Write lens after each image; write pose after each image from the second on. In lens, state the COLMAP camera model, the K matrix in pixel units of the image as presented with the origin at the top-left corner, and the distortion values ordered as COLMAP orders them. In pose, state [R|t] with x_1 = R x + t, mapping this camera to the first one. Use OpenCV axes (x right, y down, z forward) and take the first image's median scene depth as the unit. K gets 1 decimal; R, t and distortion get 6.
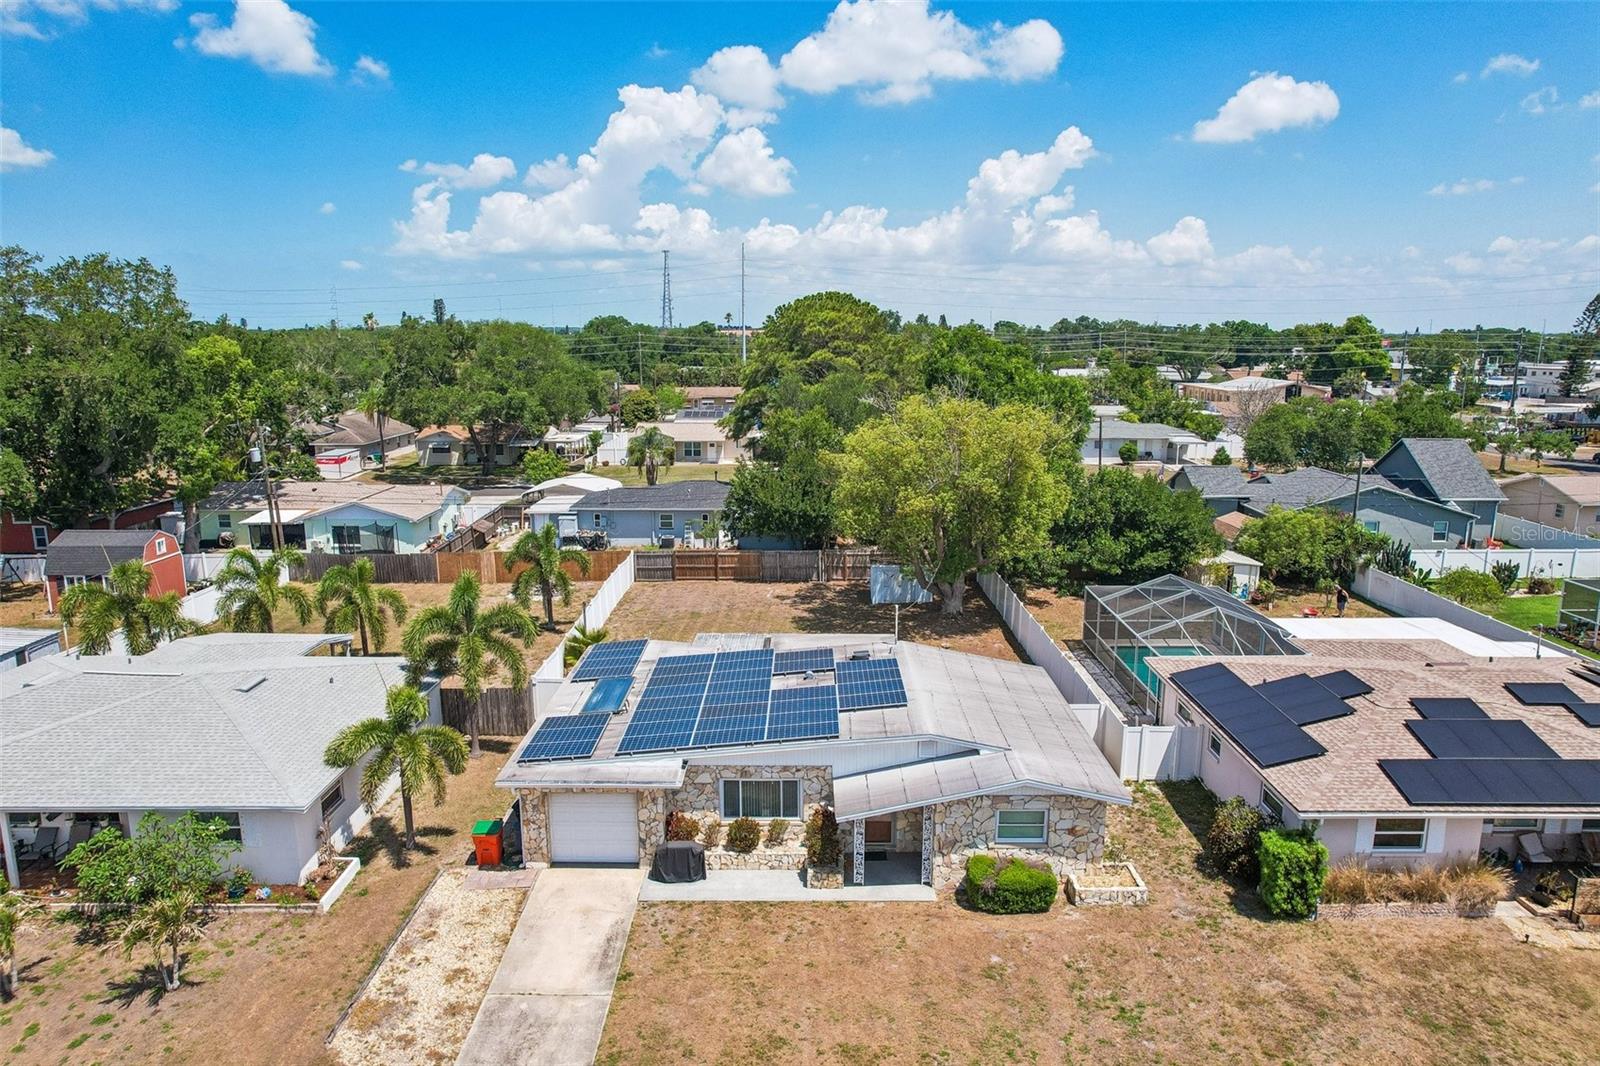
lens RADIAL K [[1019.5, 0, 795.7], [0, 1019.5, 589.9], [0, 0, 1]] dist [-0.077294, 0.071152]
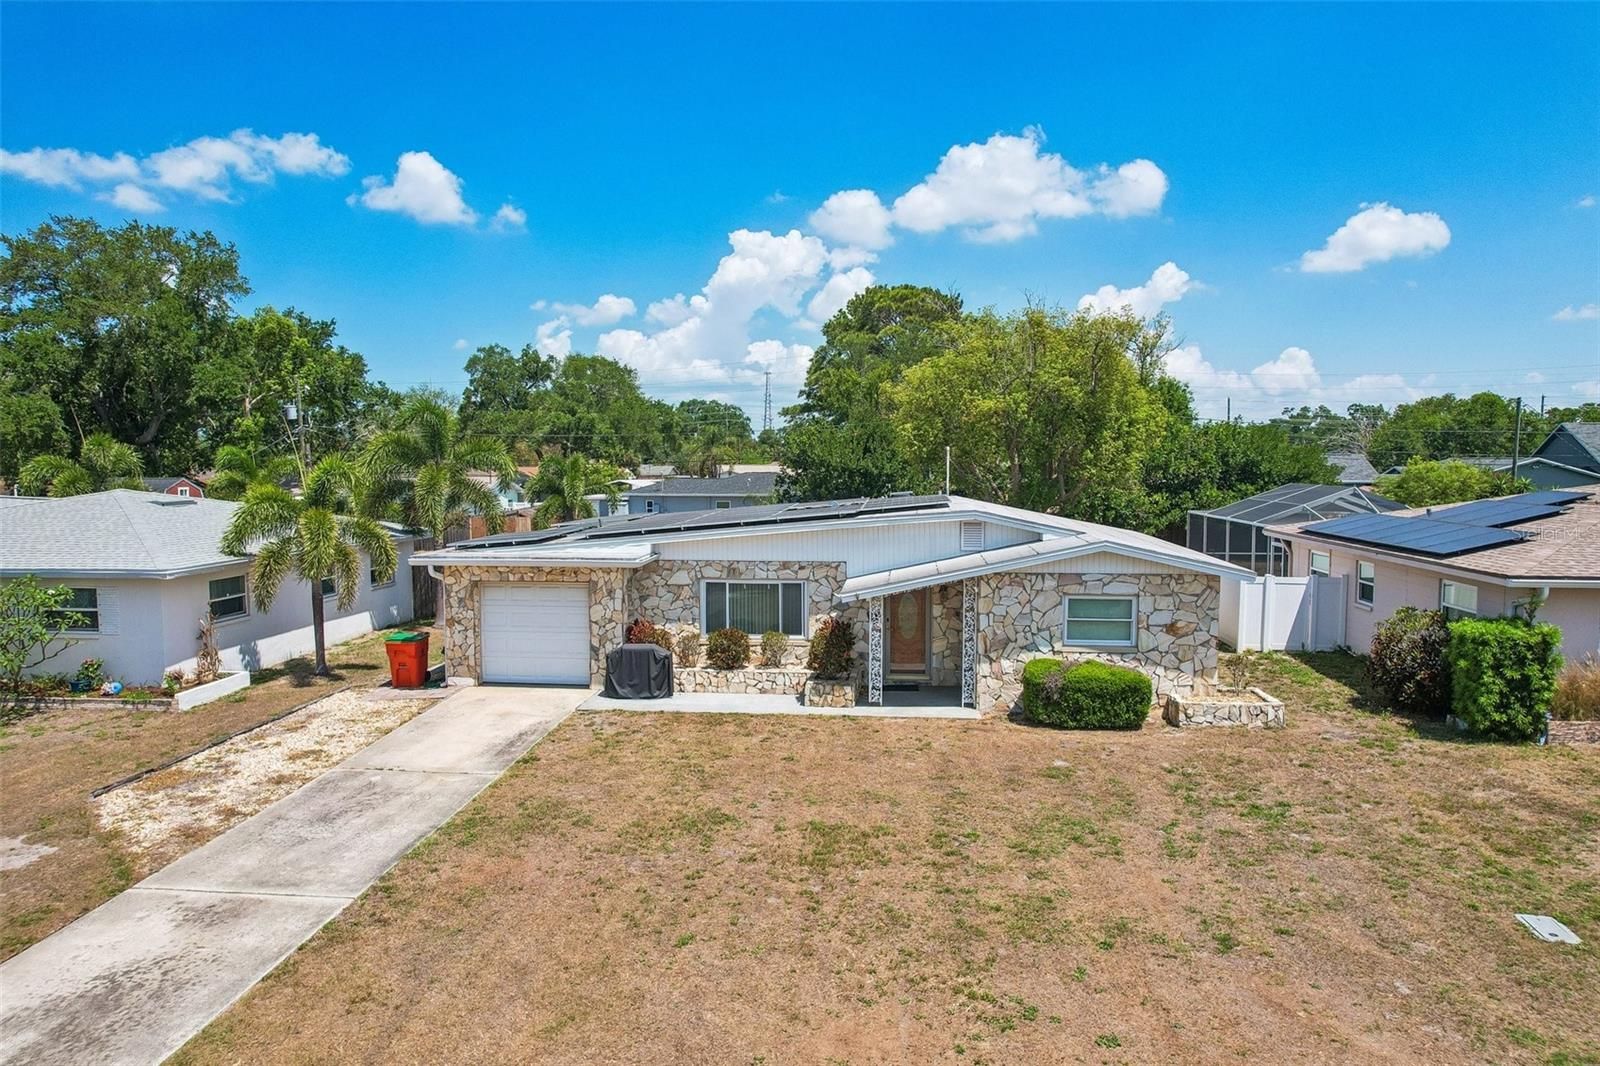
lens RADIAL K [[1019.5, 0, 795.7], [0, 1019.5, 589.9], [0, 0, 1]] dist [-0.077294, 0.071152]
pose [[0.995220, 0.010110, -0.097137, 0.077019], [-0.021841, 0.992476, -0.120479, 0.304878], [0.095188, 0.122025, 0.987952, 0.262273]]
